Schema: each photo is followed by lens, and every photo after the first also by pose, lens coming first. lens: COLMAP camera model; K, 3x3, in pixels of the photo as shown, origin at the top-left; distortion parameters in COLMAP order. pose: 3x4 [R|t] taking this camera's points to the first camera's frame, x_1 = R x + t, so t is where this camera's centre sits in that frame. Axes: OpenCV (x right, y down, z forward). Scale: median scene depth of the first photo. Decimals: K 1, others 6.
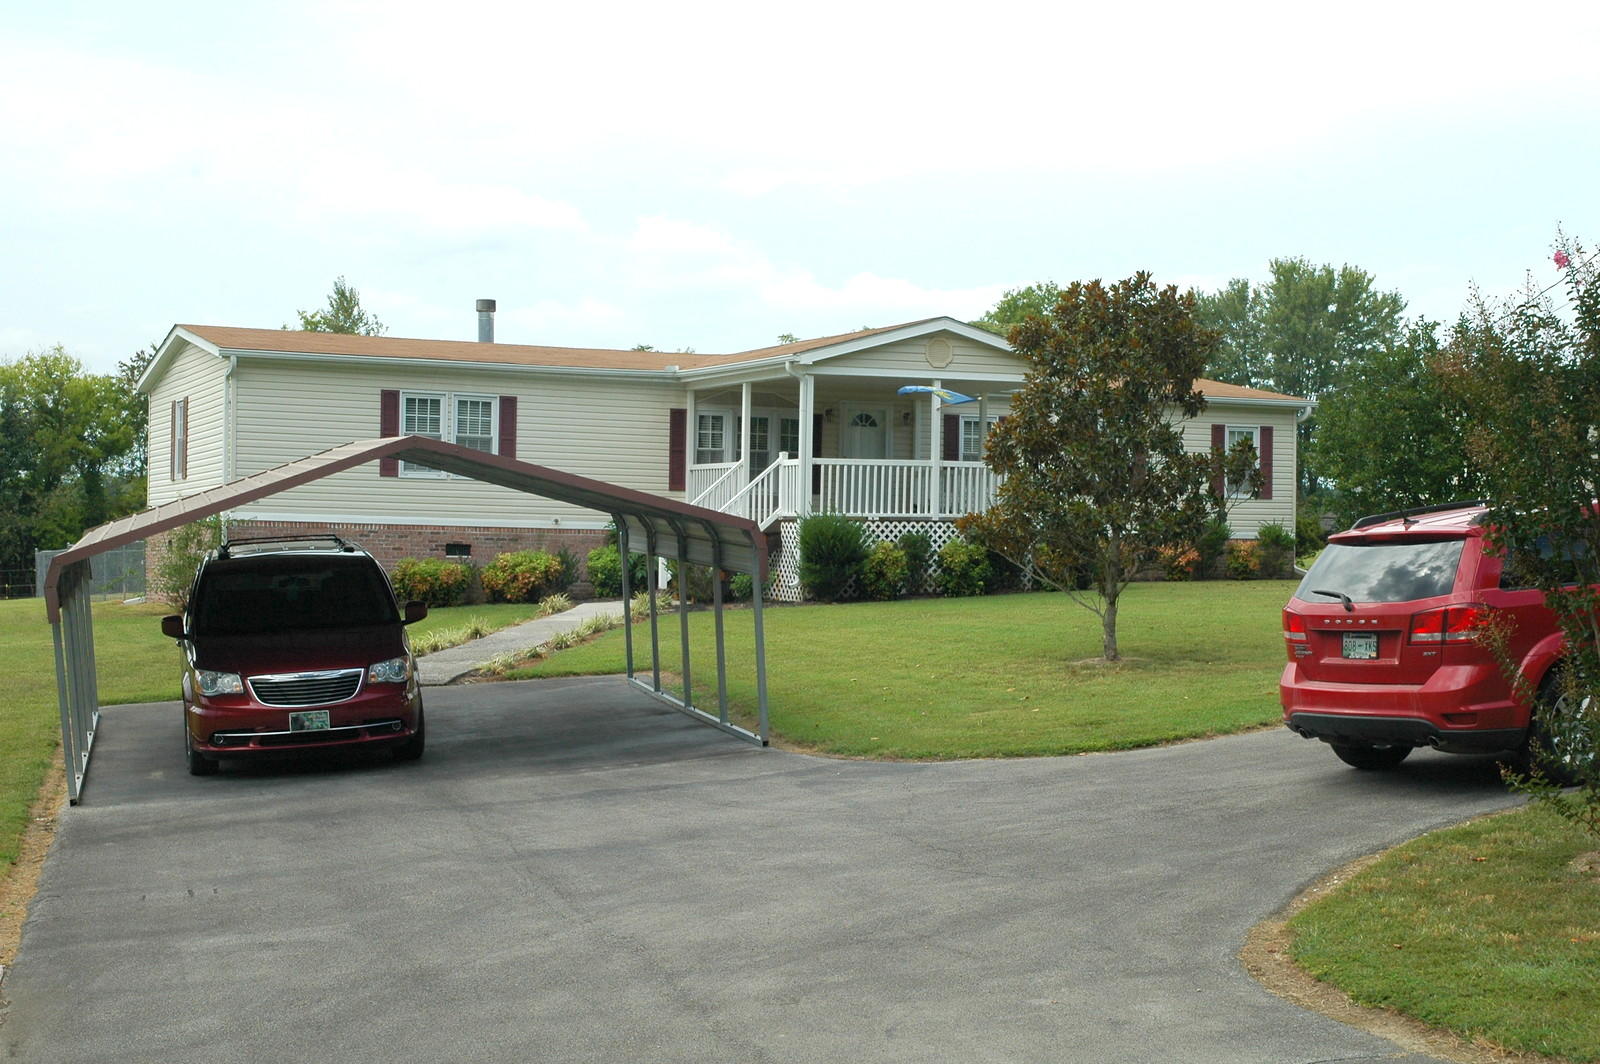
lens RADIAL K [[2279.7, 0, 800.0], [0, 2279.7, 532.0], [0, 0, 1]] dist [0.000309, 0.340160]
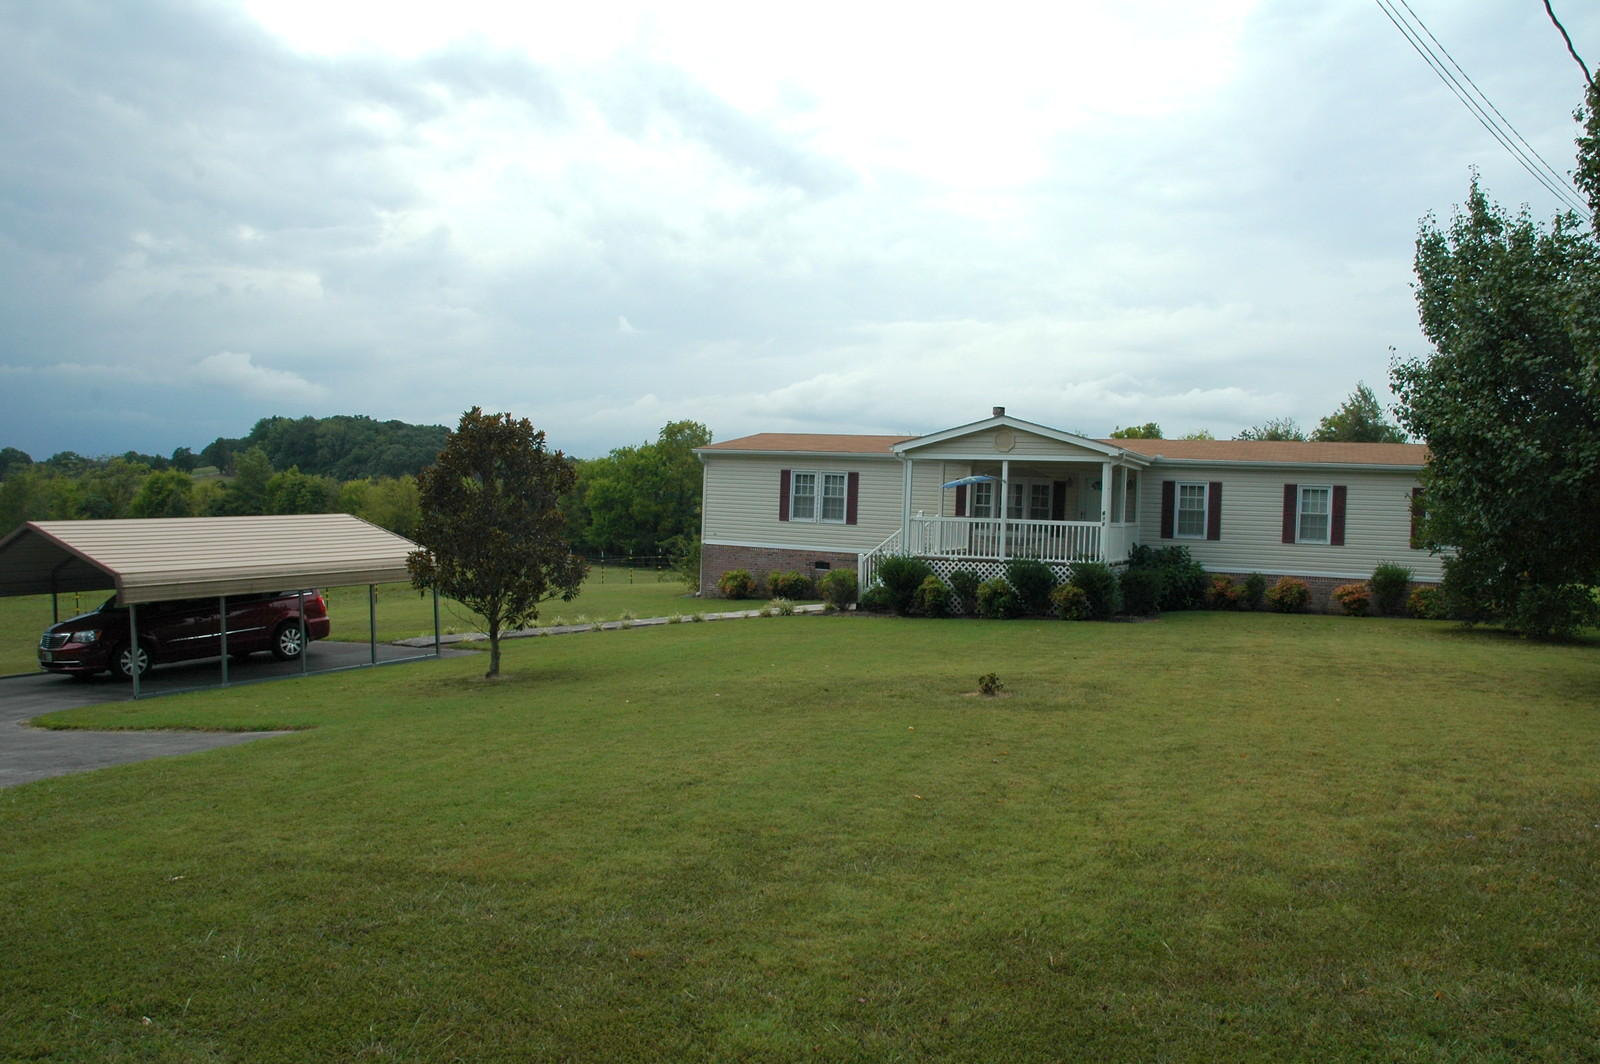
lens RADIAL K [[1254.0, 0, 803.0], [0, 1254.0, 526.9], [0, 0, 1]] dist [-0.176632, 0.161290]
pose [[0.664293, 0.025148, -0.747049, 0.556278], [-0.022236, 0.999656, 0.013879, -0.034943], [0.747141, 0.007392, 0.664624, 0.413151]]
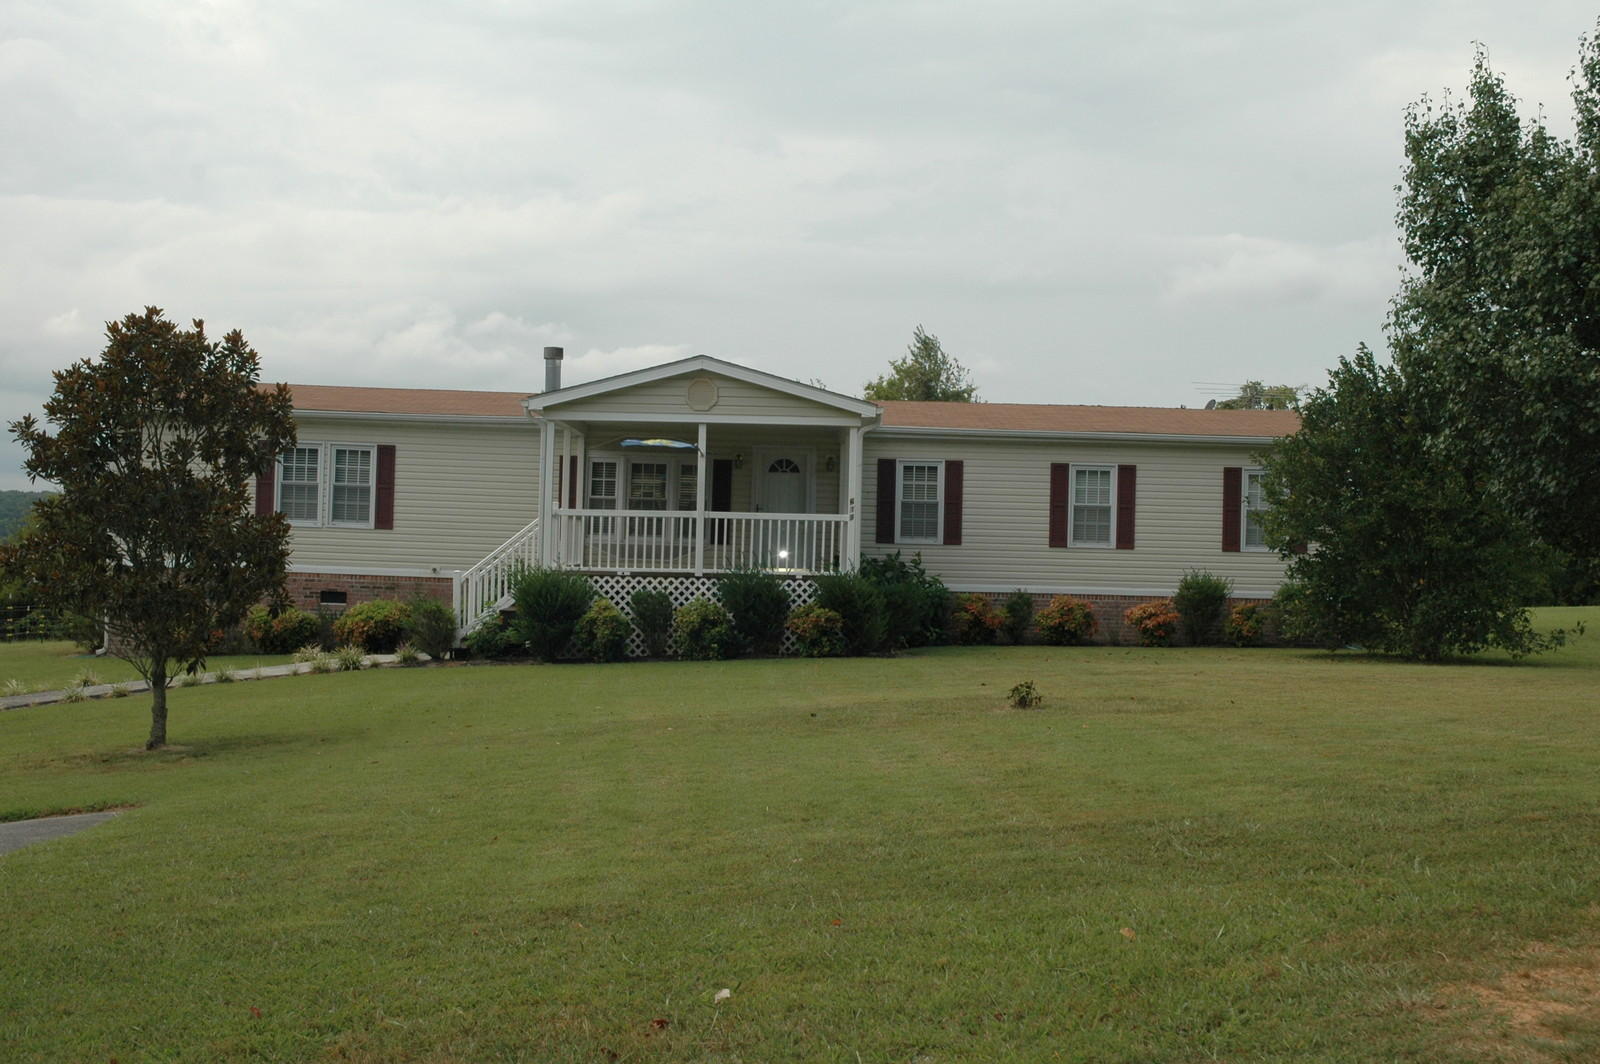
lens RADIAL K [[2163.5, 0, 798.6], [0, 2163.5, 531.6], [0, 0, 1]] dist [0.017640, 0.092506]
pose [[0.912026, 0.006991, -0.410074, 0.463635], [-0.012605, 0.999860, -0.010988, -0.014294], [0.409939, 0.015190, 0.911986, 0.222646]]
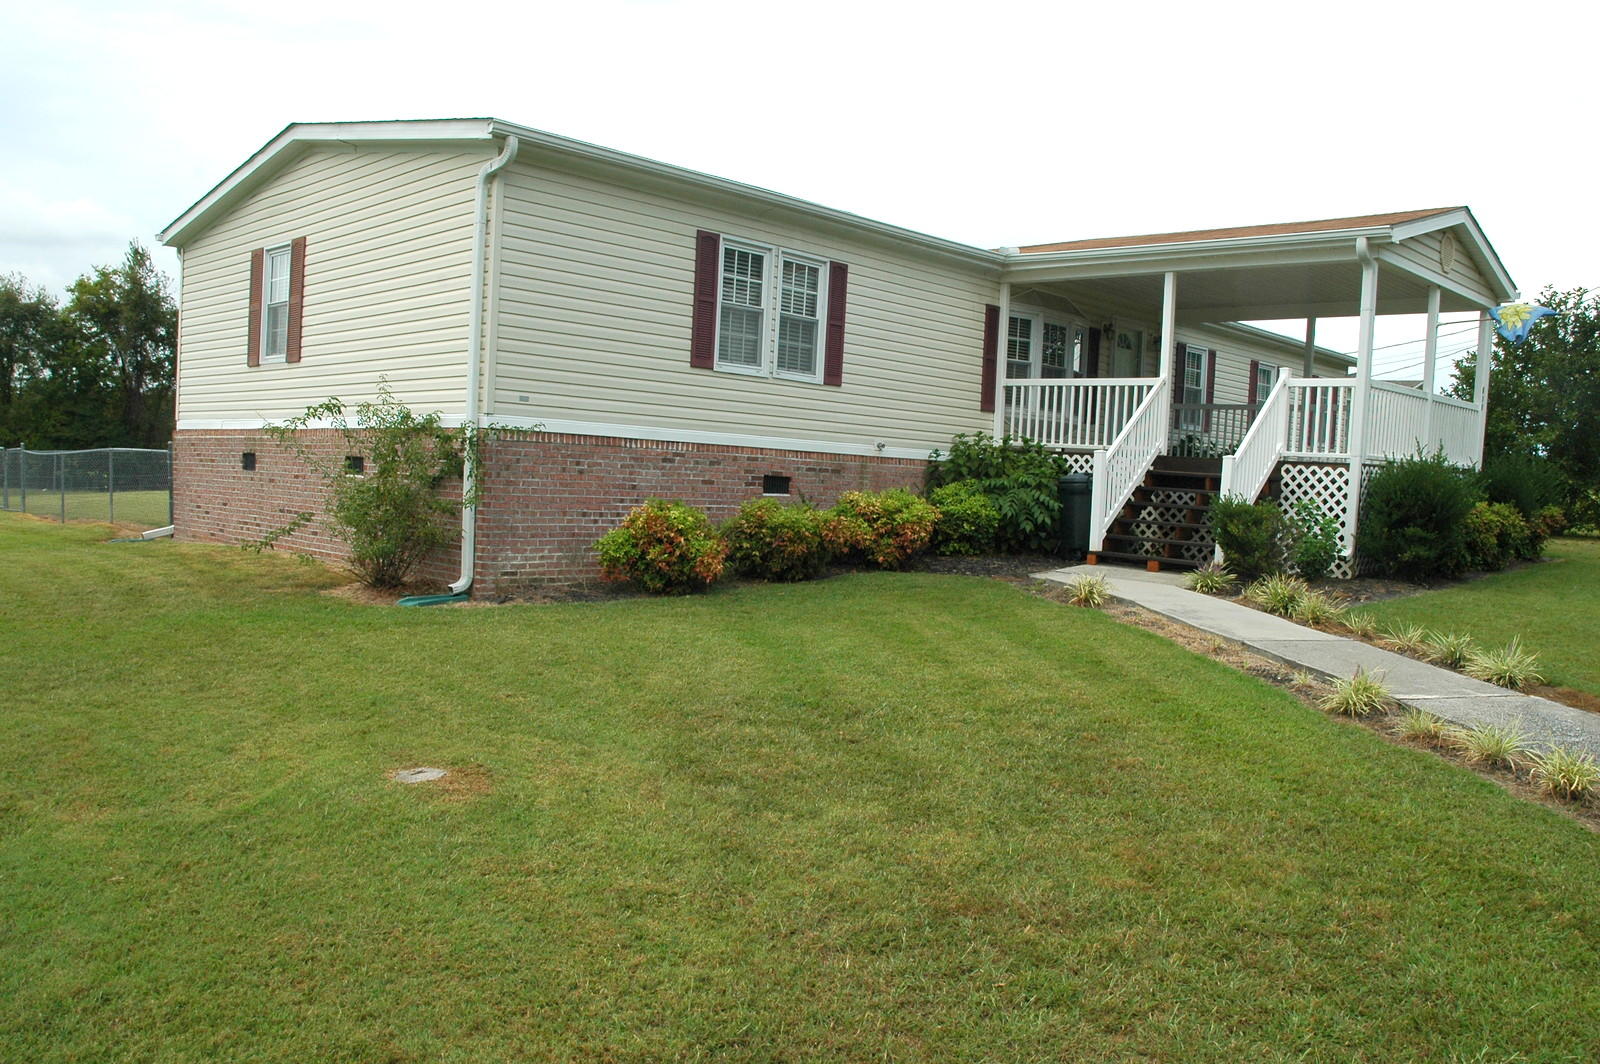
lens RADIAL K [[1250.4, 0, 800.0], [0, 1250.4, 532.0], [0, 0, 1]] dist [-0.173849, 0.162909]
pose [[0.933707, 0.012147, 0.357832, -0.294326], [-0.036359, 0.997474, 0.061014, -0.001032], [-0.356187, -0.069980, 0.931791, 0.702475]]
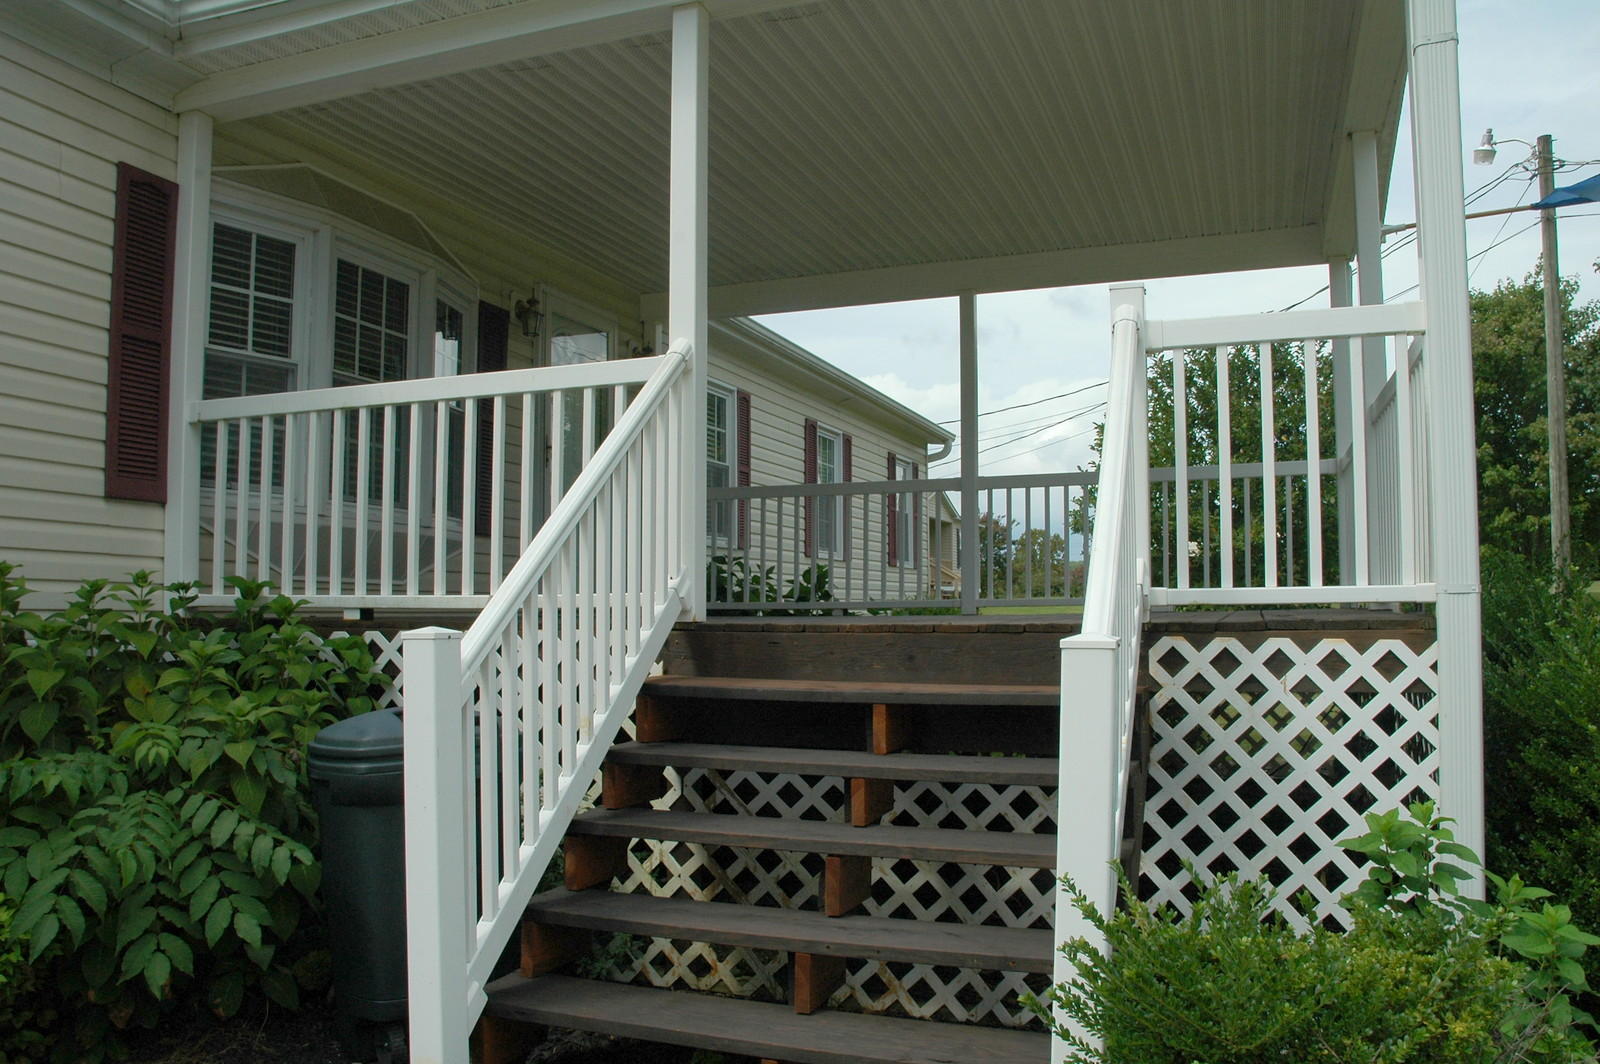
lens RADIAL K [[1250.4, 0, 800.0], [0, 1250.4, 532.0], [0, 0, 1]] dist [-0.173849, 0.162909]
pose [[0.711741, 0.026714, 0.701934, -0.104679], [0.013125, 0.998596, -0.051312, -0.008349], [-0.702319, 0.045734, 0.710391, 0.960806]]
